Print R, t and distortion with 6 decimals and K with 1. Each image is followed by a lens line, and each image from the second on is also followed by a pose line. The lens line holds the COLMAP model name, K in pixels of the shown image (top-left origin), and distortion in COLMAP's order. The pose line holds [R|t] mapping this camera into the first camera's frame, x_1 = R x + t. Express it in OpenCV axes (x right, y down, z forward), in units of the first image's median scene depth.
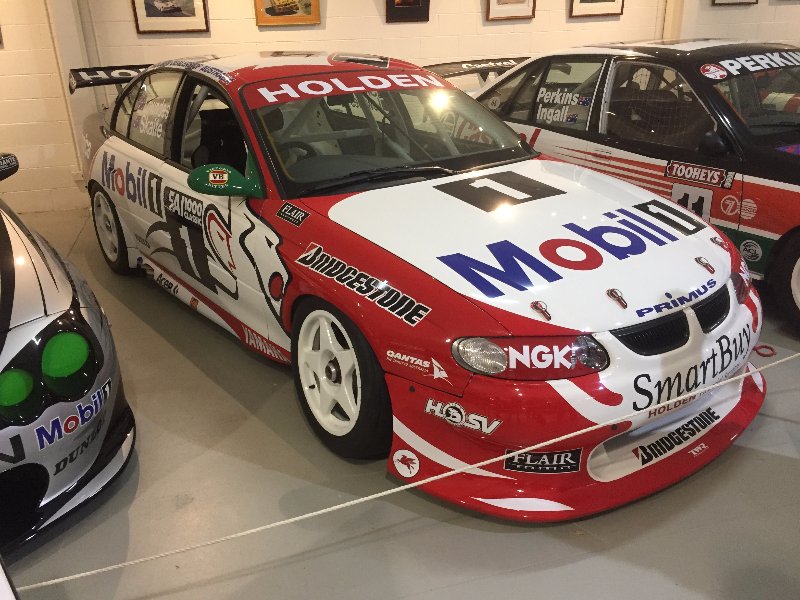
lens RADIAL K [[682.2, 0, 400.2], [0, 682.2, 300.0], [0, 0, 1]] dist [0.007551, 0.003673]
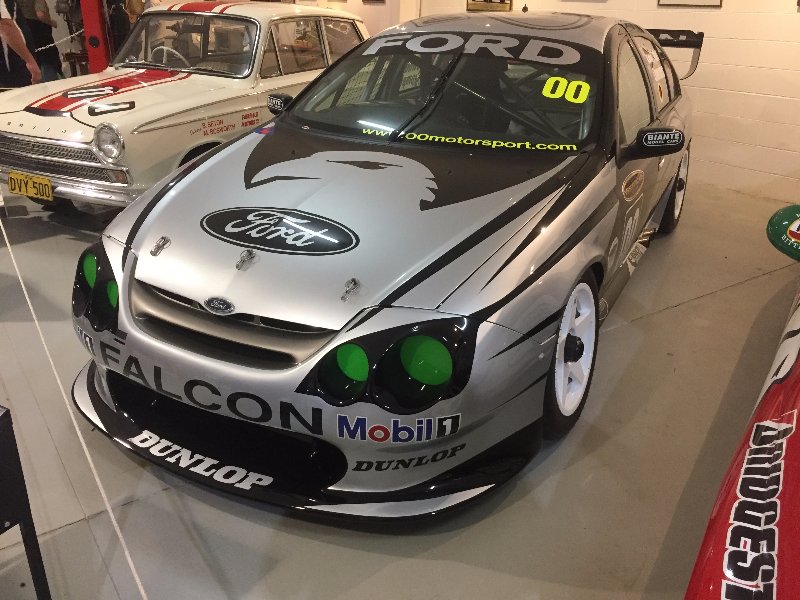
lens RADIAL K [[682.2, 0, 400.1], [0, 682.2, 299.4], [0, 0, 1]] dist [0.007551, 0.003673]
pose [[0.328853, 0.407616, -0.851883, 0.178078], [-0.373572, 0.884626, 0.279072, -0.206042], [0.867352, 0.226466, 0.443186, 0.585414]]
